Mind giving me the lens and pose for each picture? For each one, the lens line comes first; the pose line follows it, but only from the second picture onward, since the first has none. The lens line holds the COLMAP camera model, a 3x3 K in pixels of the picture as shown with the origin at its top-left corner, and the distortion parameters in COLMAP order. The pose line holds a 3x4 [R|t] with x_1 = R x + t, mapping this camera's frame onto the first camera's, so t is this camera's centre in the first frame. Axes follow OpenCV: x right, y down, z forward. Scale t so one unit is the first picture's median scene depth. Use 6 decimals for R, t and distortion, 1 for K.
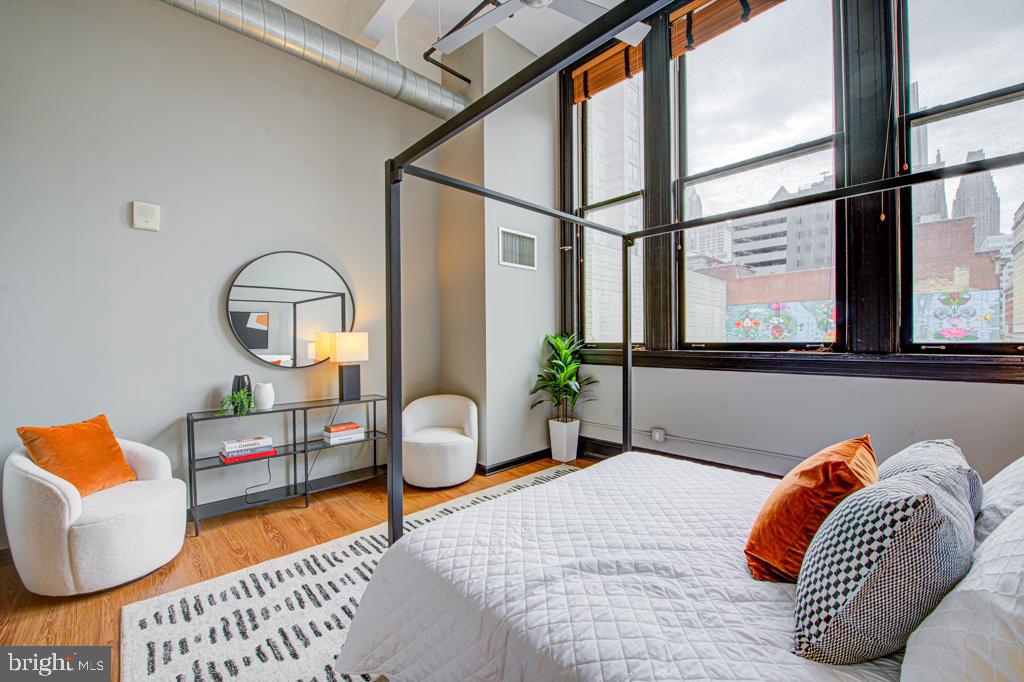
lens RADIAL K [[406.2, 0, 516.5], [0, 406.2, 346.5], [0, 0, 1]] dist [-0.011580, -0.002216]
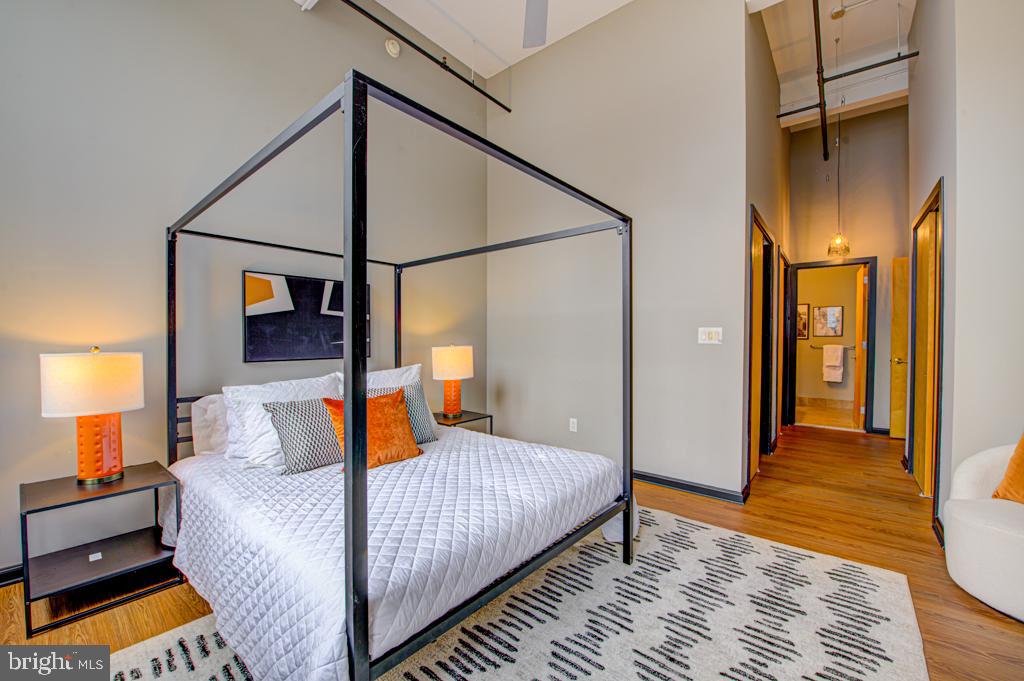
lens RADIAL K [[406.1, 0, 518.1], [0, 406.1, 344.3], [0, 0, 1]] dist [-0.014383, -0.002192]
pose [[-0.992476, 0.003973, -0.122372, 0.228404], [-0.000063, 0.999457, 0.032962, -0.036489], [0.122437, 0.032721, -0.991937, 1.933512]]
